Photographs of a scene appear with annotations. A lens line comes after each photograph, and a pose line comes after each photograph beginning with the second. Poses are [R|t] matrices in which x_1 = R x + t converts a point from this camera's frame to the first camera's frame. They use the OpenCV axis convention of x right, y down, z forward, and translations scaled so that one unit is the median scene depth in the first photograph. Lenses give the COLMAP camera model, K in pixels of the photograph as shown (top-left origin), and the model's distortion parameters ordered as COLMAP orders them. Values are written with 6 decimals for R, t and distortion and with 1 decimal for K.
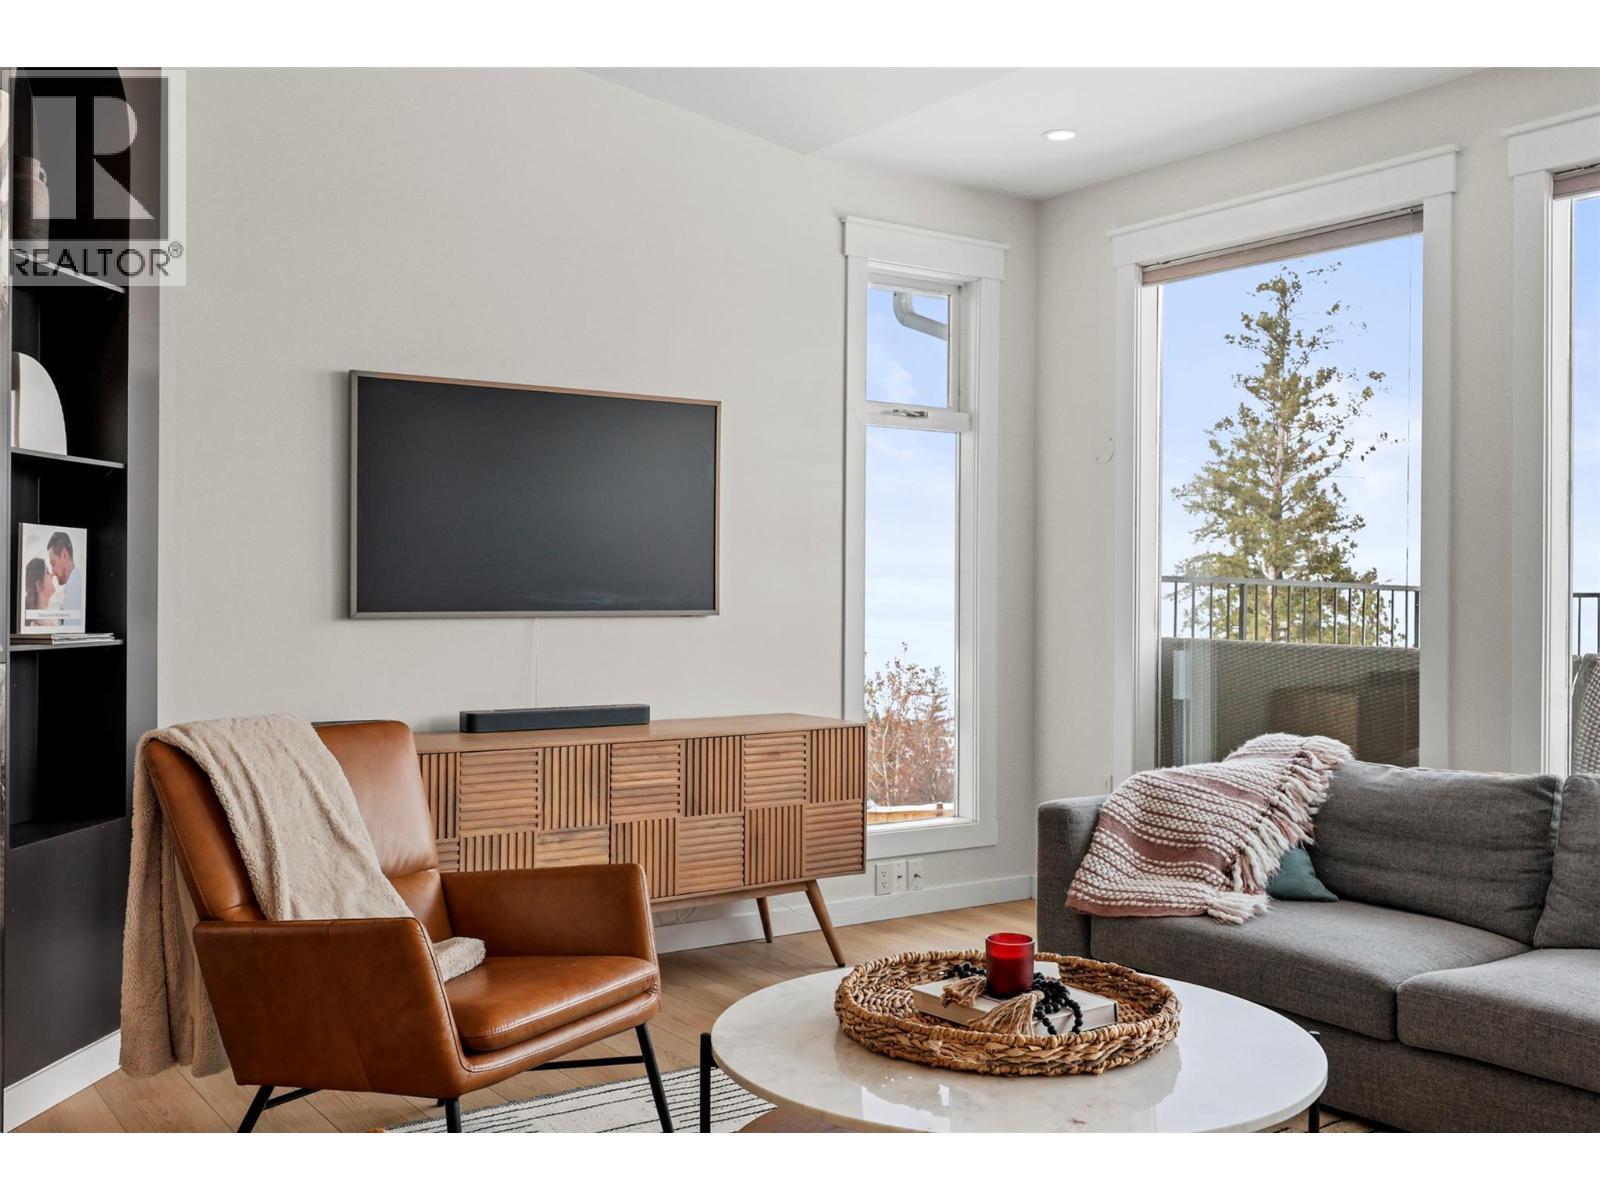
lens RADIAL K [[1535.0, 0, 789.3], [0, 1535.0, 587.6], [0, 0, 1]] dist [0.007372, 0.000000]
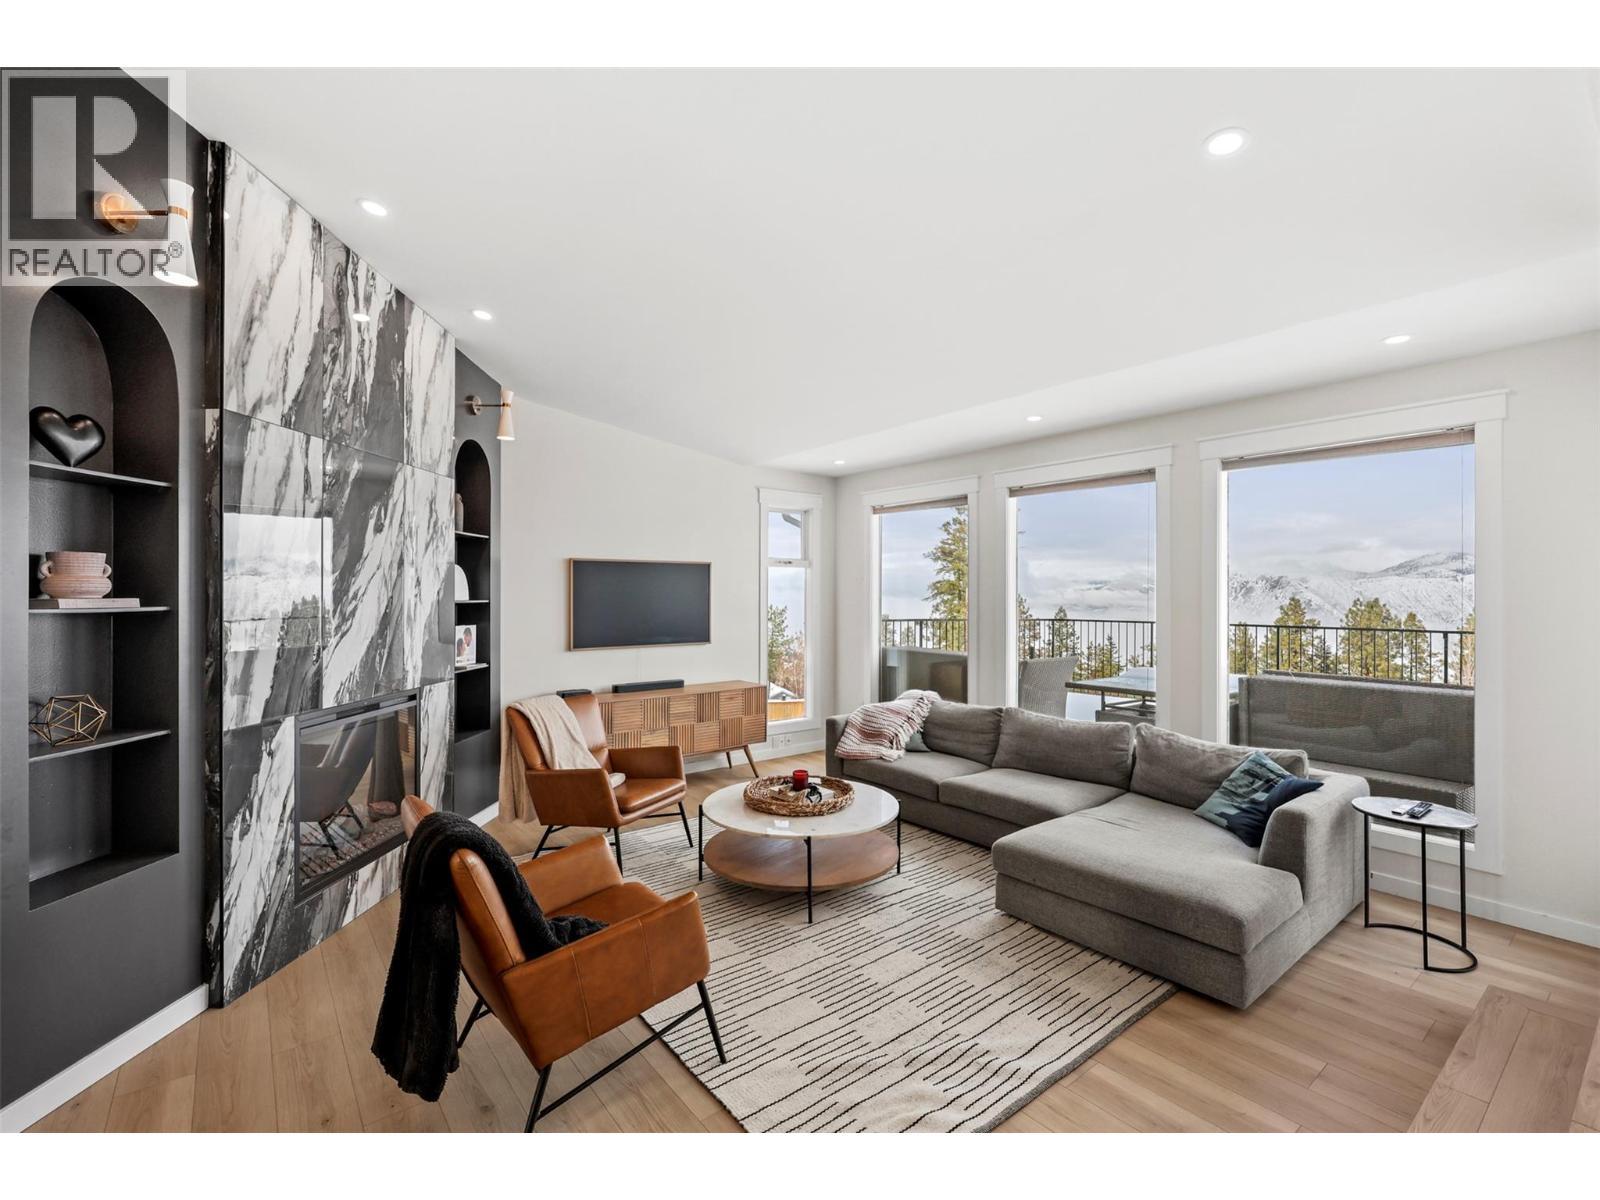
lens RADIAL K [[717.9, 0, 796.2], [0, 717.9, 591.8], [0, 0, 1]] dist [-0.000677, 0.001485]
pose [[0.998303, -0.004961, 0.058018, 0.037565], [0.005001, 0.999987, -0.000552, -0.090319], [-0.058015, 0.000841, 0.998315, -0.299408]]
